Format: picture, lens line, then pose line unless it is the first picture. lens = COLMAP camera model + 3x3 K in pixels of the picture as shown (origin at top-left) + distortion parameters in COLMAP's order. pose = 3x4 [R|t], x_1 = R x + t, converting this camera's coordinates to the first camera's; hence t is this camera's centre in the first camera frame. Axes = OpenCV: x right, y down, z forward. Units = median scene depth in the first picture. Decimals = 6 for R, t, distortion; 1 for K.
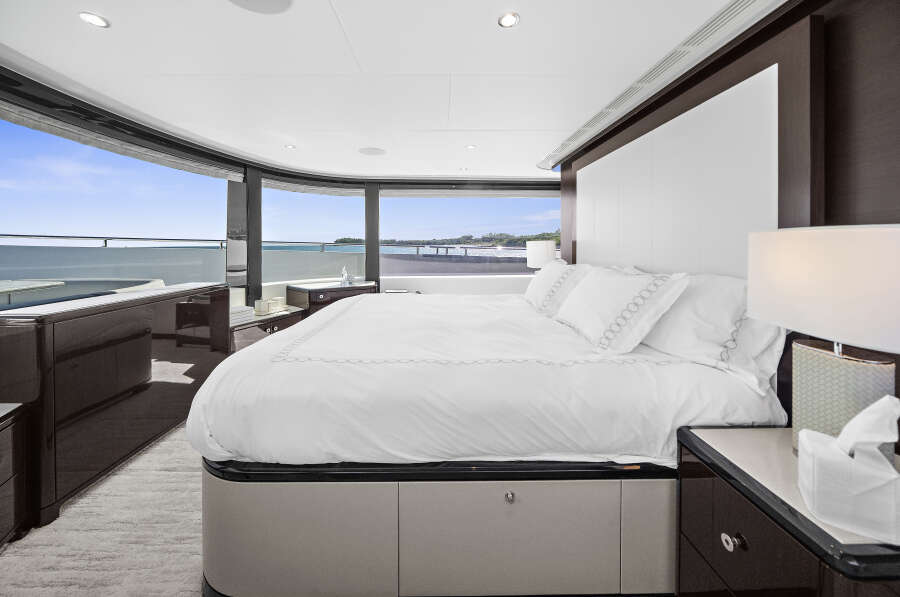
lens RADIAL K [[321.7, 0, 447.9], [0, 321.7, 256.1], [0, 0, 1]] dist [-0.000030, 0.000119]
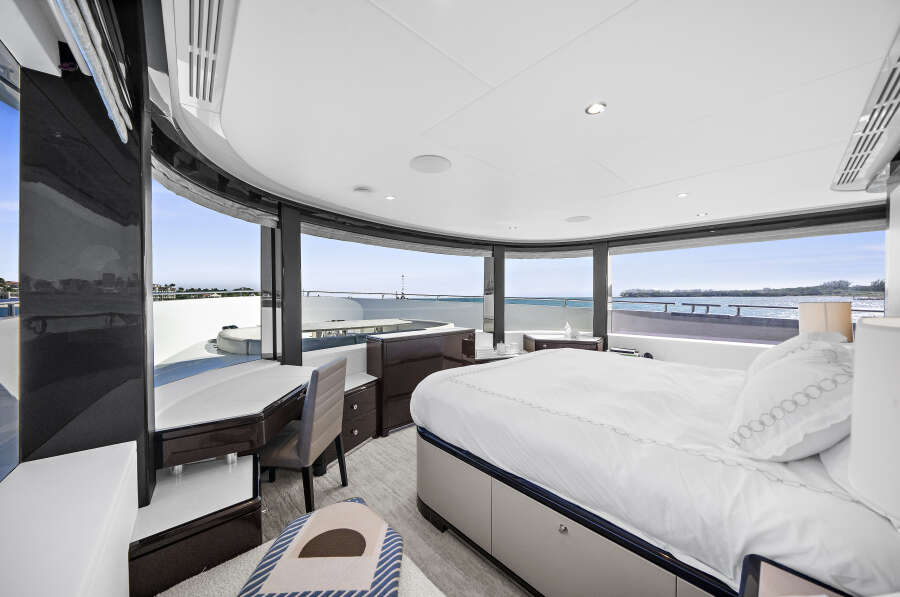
lens RADIAL K [[312.4, 0, 450.0], [0, 312.4, 298.5], [0, 0, 1]] dist [-0.000137, 0.000034]
pose [[0.676834, 0.006134, -0.736110, 0.225096], [-0.025942, 0.999543, -0.015524, -0.023722], [0.735679, 0.029603, 0.676684, -0.035618]]
